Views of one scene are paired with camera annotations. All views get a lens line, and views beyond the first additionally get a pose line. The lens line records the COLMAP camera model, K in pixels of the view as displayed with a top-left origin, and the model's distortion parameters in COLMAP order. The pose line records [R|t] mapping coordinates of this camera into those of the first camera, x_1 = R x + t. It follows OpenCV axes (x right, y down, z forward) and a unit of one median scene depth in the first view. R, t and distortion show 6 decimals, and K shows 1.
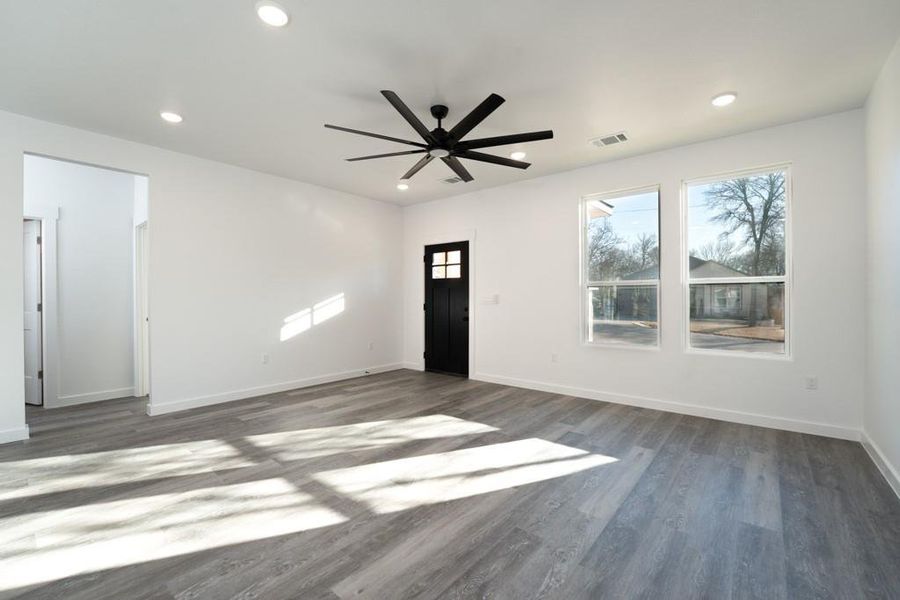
lens RADIAL K [[378.9, 0, 450.0], [0, 378.9, 300.0], [0, 0, 1]] dist [-0.001335, 0.000105]
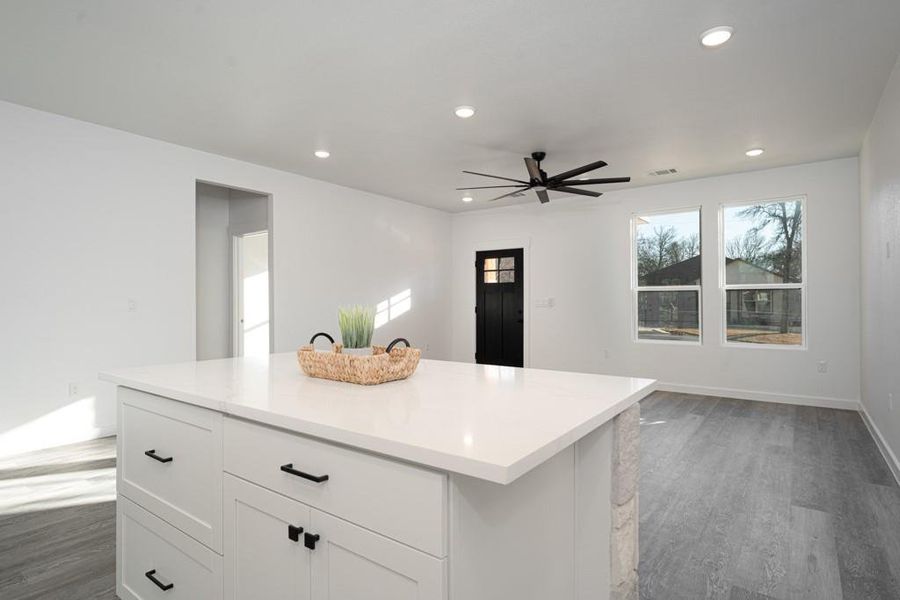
lens RADIAL K [[467.6, 0, 450.0], [0, 467.6, 300.0], [0, 0, 1]] dist [0.027267, -0.000374]
pose [[0.998345, 0.000411, 0.057502, -0.230104], [0.000068, 0.999965, -0.008337, 0.002248], [-0.057503, 0.008328, 0.998311, -0.311850]]
